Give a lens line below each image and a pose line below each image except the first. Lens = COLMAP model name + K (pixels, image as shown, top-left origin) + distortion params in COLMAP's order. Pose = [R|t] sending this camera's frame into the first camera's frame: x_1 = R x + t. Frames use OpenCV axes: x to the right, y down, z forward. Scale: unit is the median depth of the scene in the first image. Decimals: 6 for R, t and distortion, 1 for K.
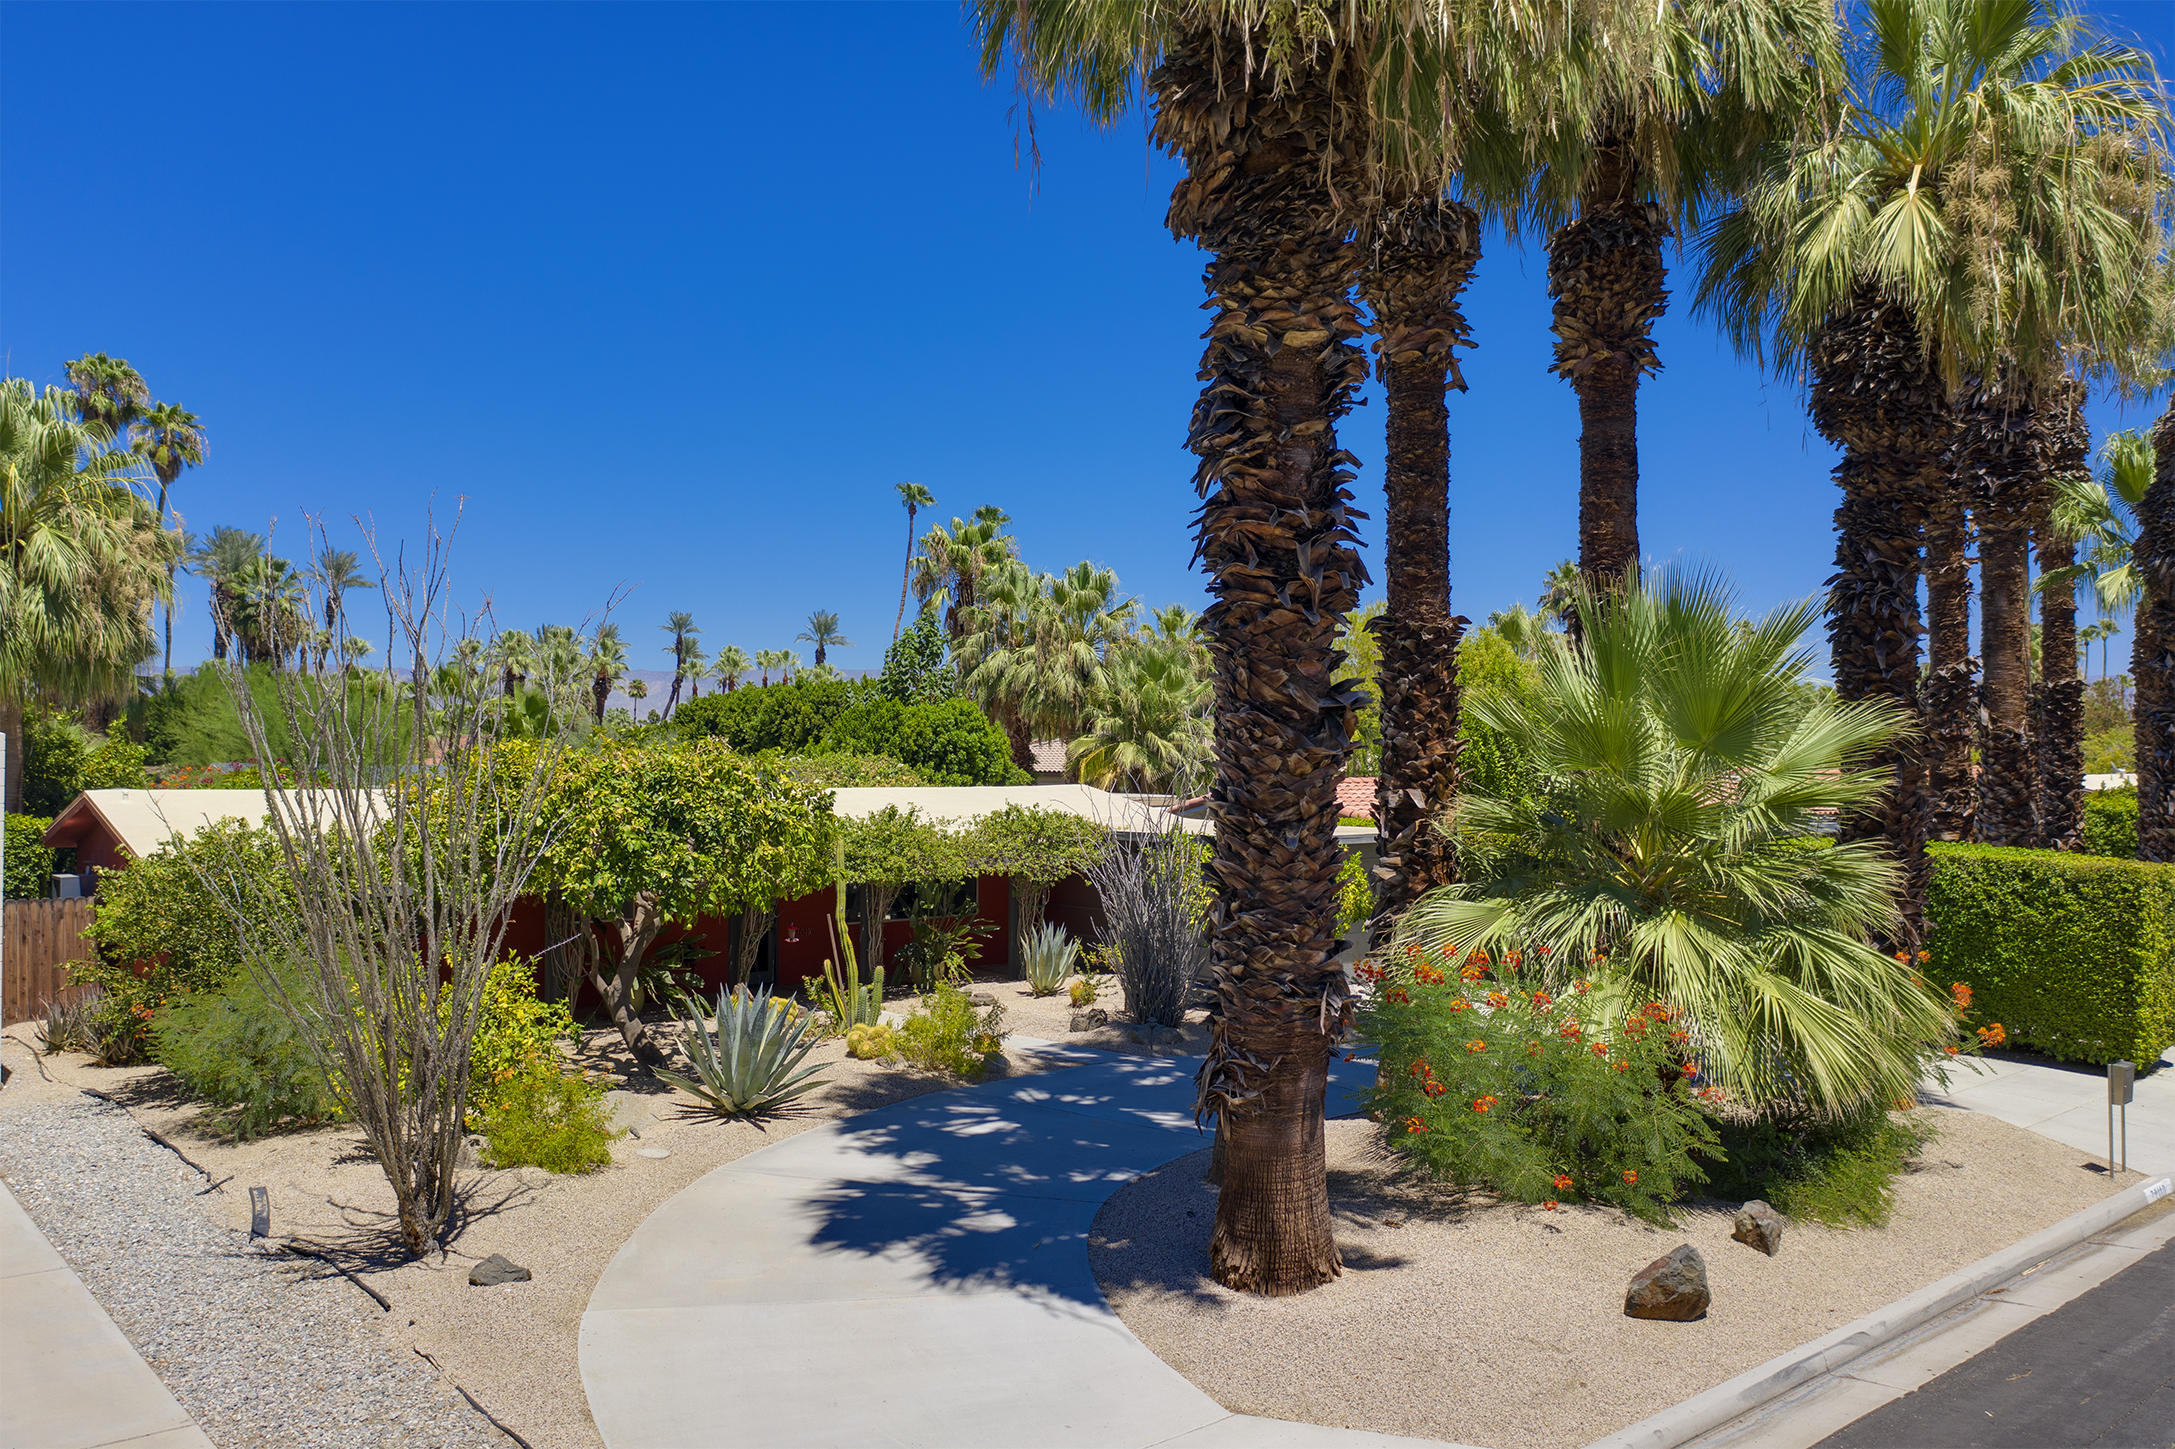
lens RADIAL K [[1807.4, 0, 1093.2], [0, 1807.4, 756.0], [0, 0, 1]] dist [-0.030371, 0.015569]
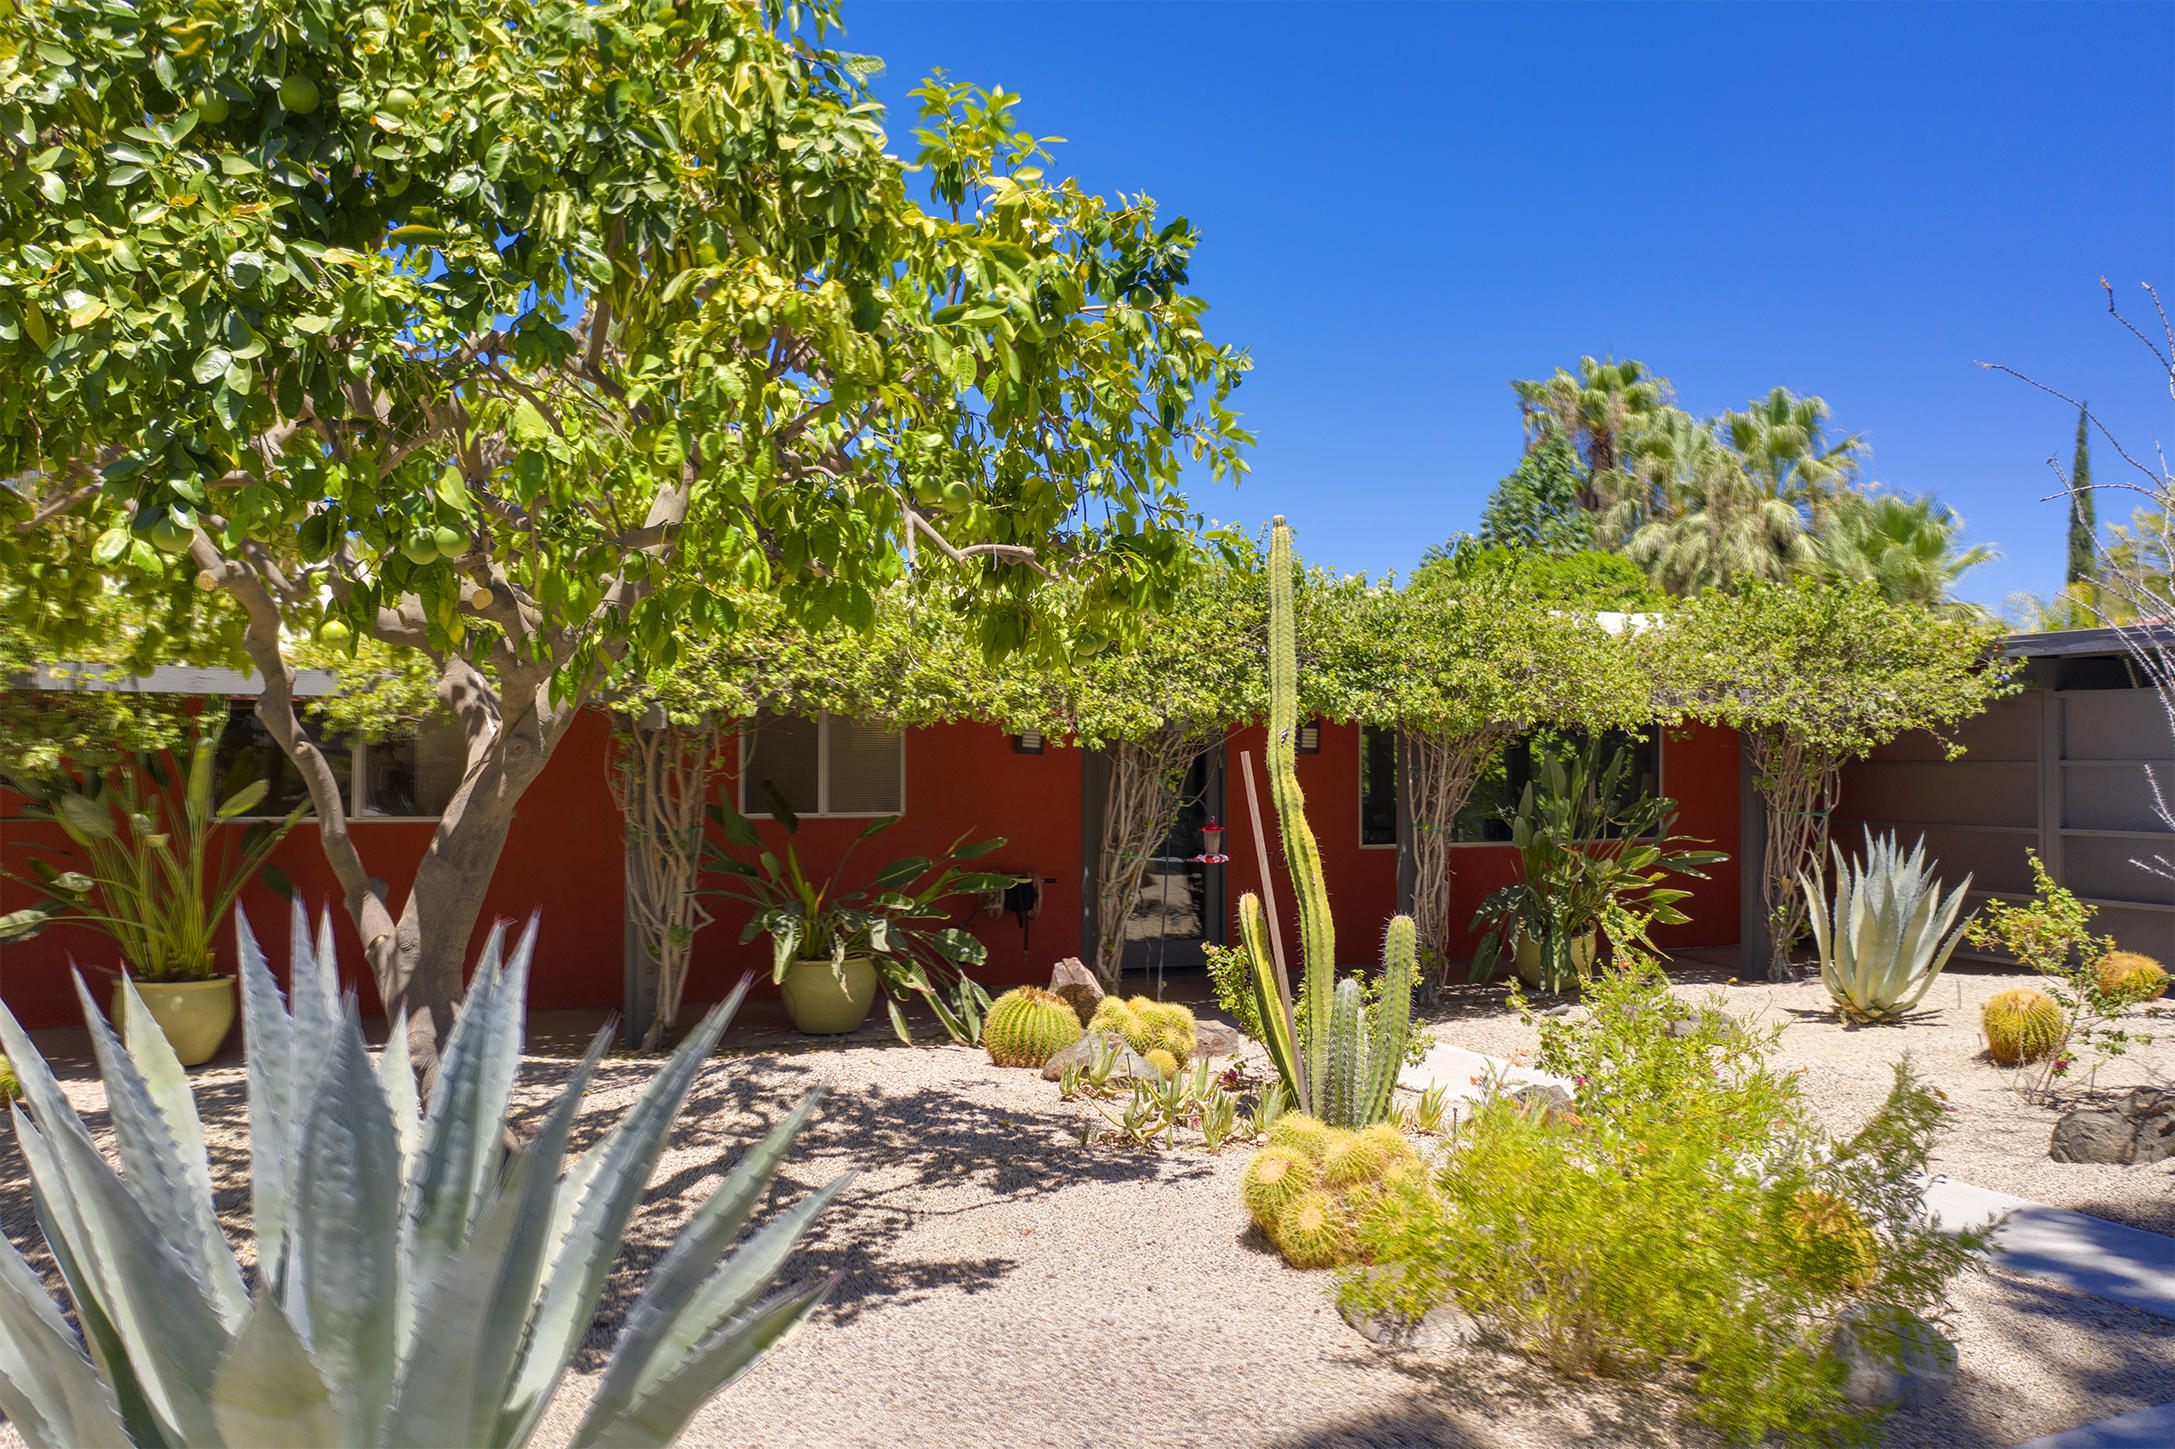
lens RADIAL K [[1807.4, 0, 1093.2], [0, 1807.4, 756.0], [0, 0, 1]] dist [-0.030371, 0.015569]
pose [[0.943085, -0.006149, -0.332496, -0.025296], [0.005956, 0.999981, -0.001599, 0.034817], [0.332500, -0.000472, 0.943103, 0.269262]]
